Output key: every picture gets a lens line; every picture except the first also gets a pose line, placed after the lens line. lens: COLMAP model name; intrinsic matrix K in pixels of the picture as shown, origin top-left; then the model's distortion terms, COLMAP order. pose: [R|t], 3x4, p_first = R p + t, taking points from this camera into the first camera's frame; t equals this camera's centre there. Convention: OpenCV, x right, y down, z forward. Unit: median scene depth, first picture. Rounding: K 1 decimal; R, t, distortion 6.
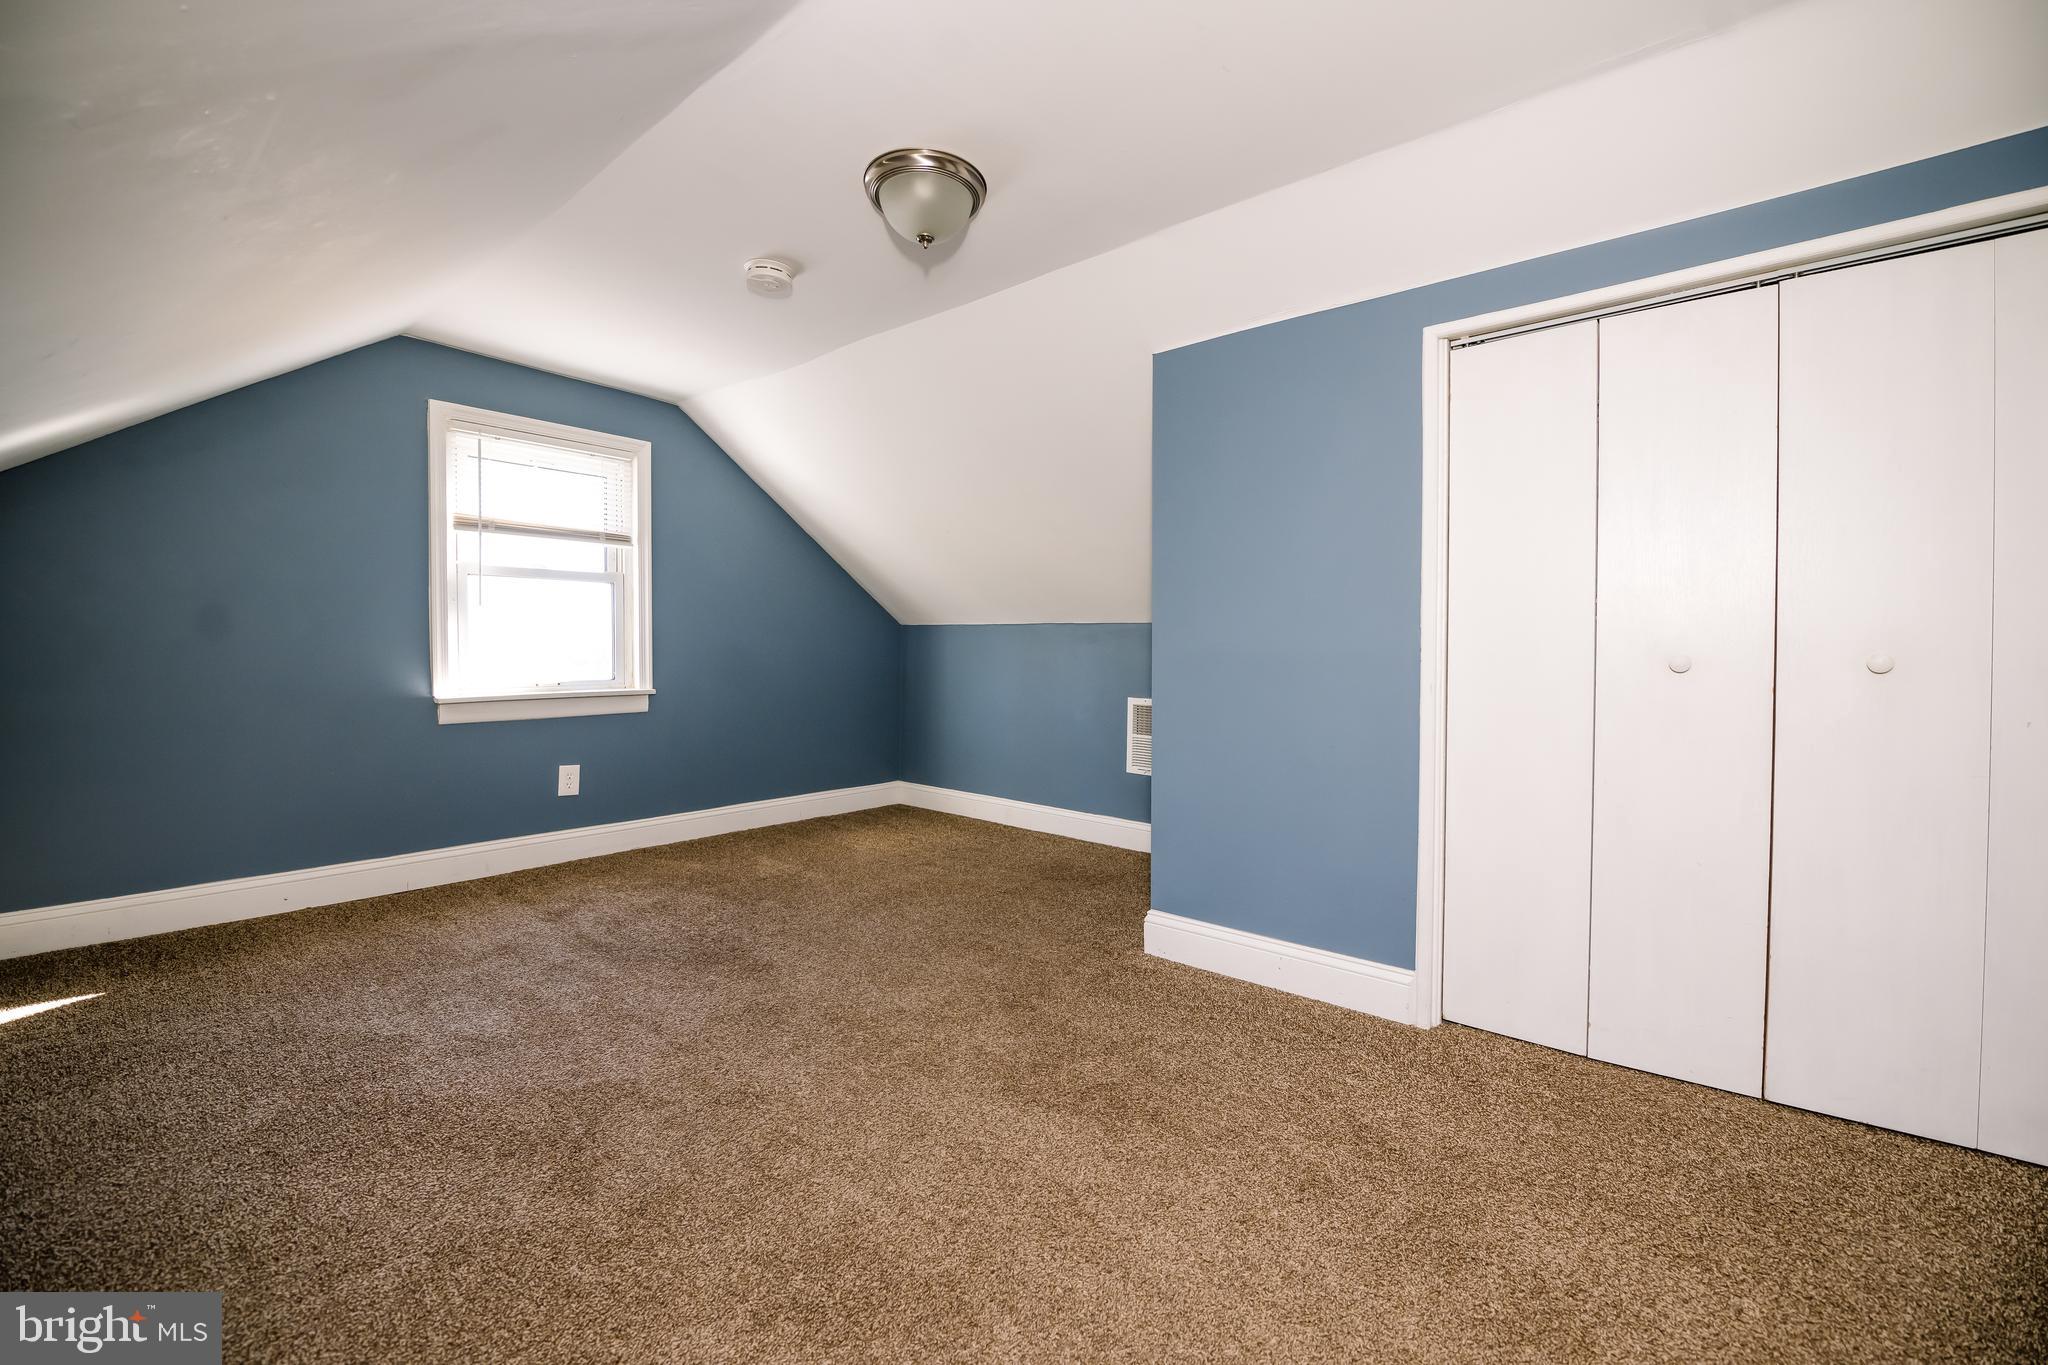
lens RADIAL K [[820.9, 0, 1026.1], [0, 820.9, 678.3], [0, 0, 1]] dist [-0.013629, -0.001684]
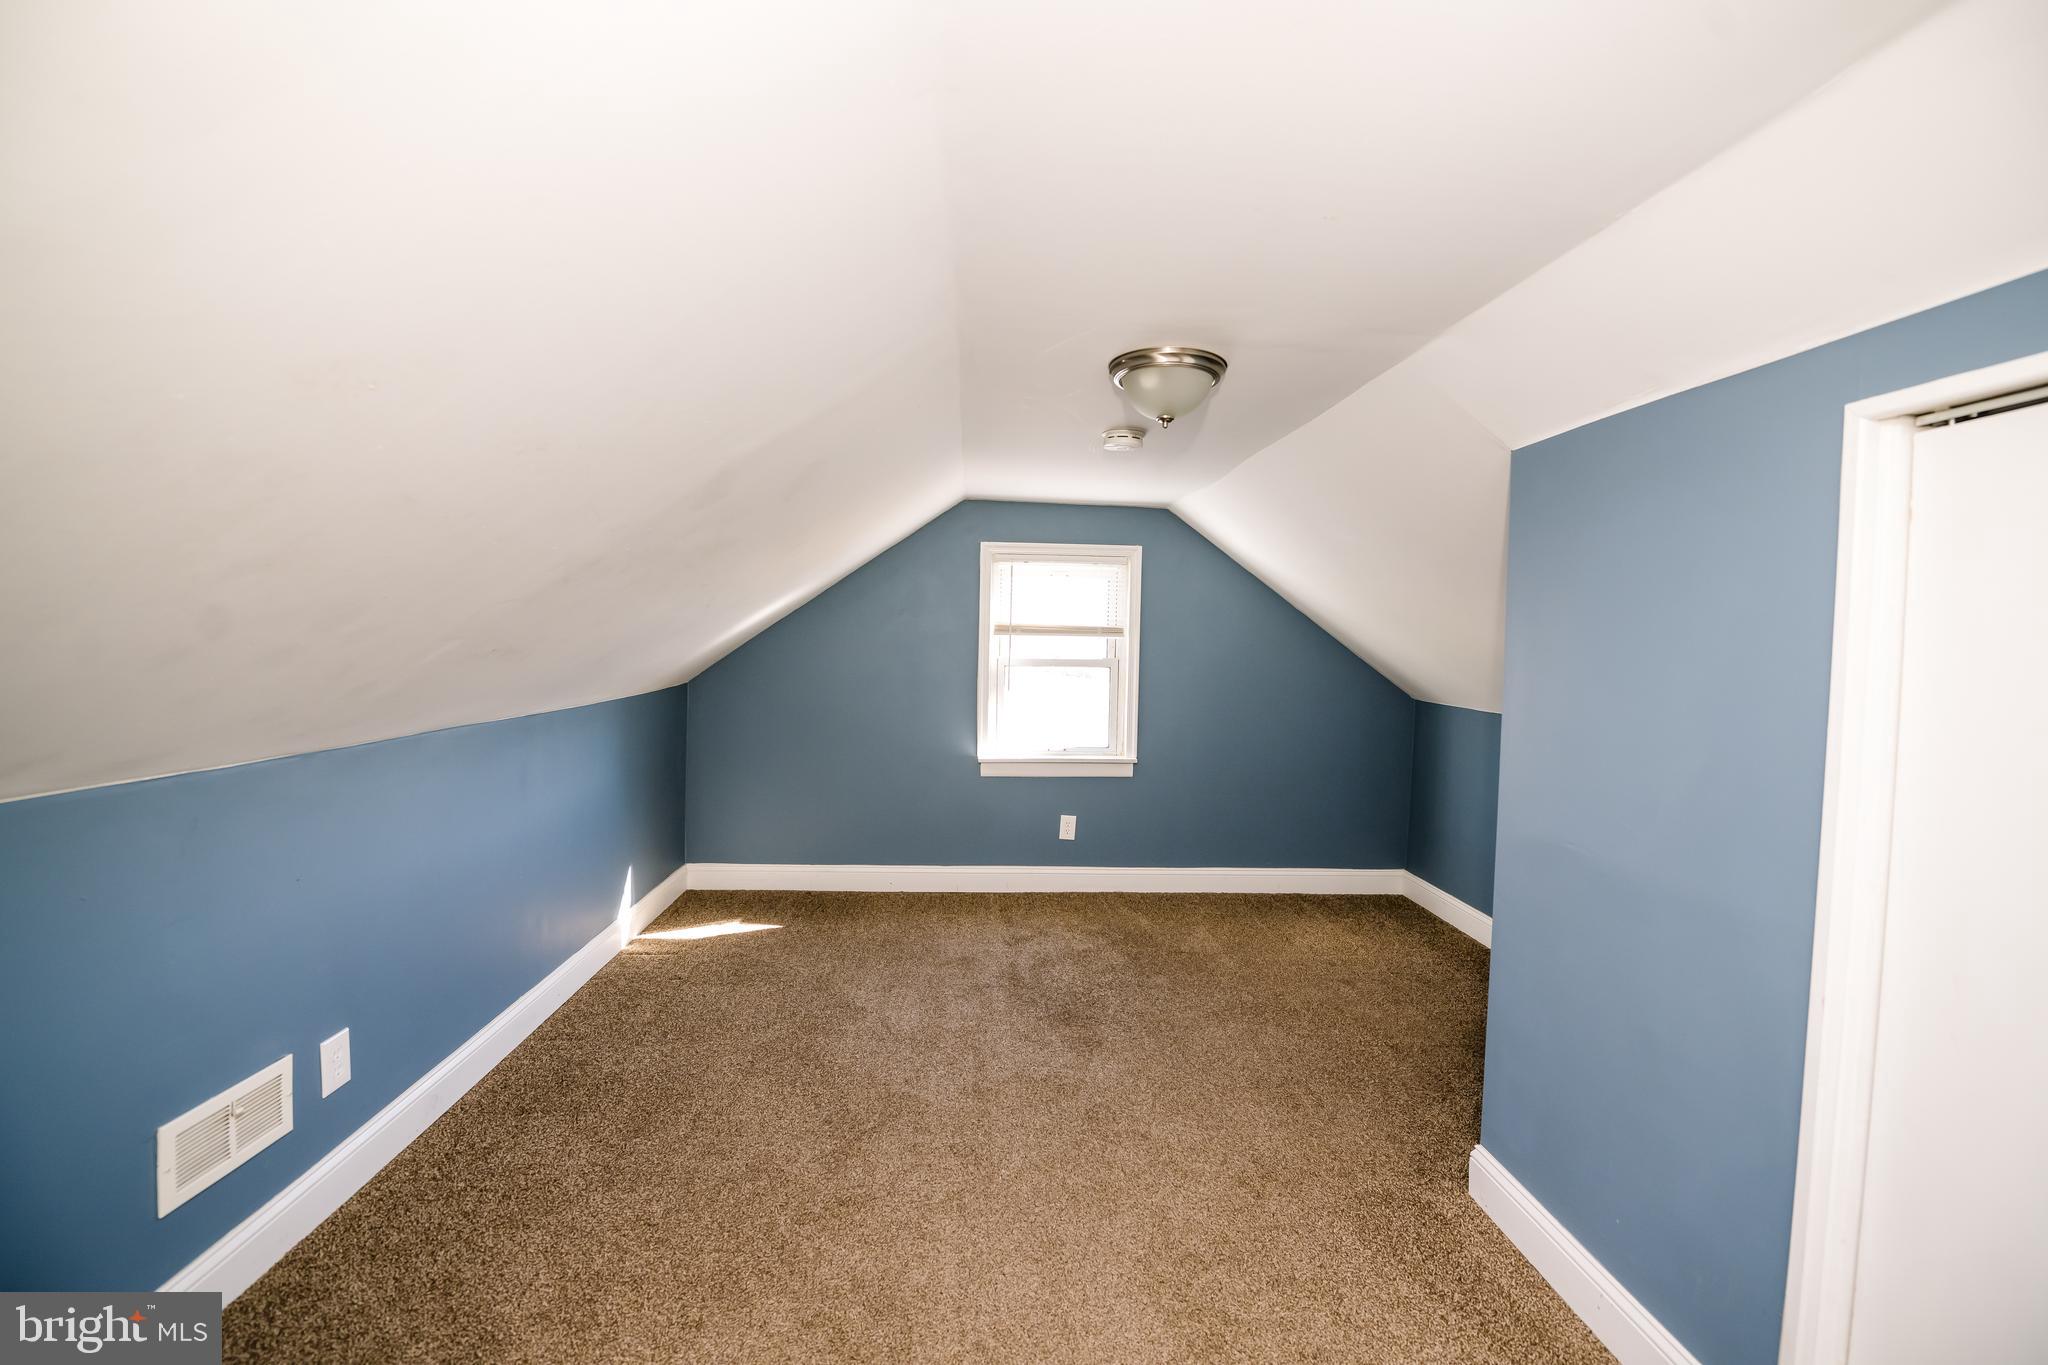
lens RADIAL K [[820.9, 0, 1024.4], [0, 820.9, 684.3], [0, 0, 1]] dist [-0.013629, -0.001684]
pose [[0.682558, 0.048193, -0.729240, 0.340489], [-0.041868, 0.998763, 0.026817, -0.142510], [0.729631, 0.012228, 0.683732, 0.105044]]
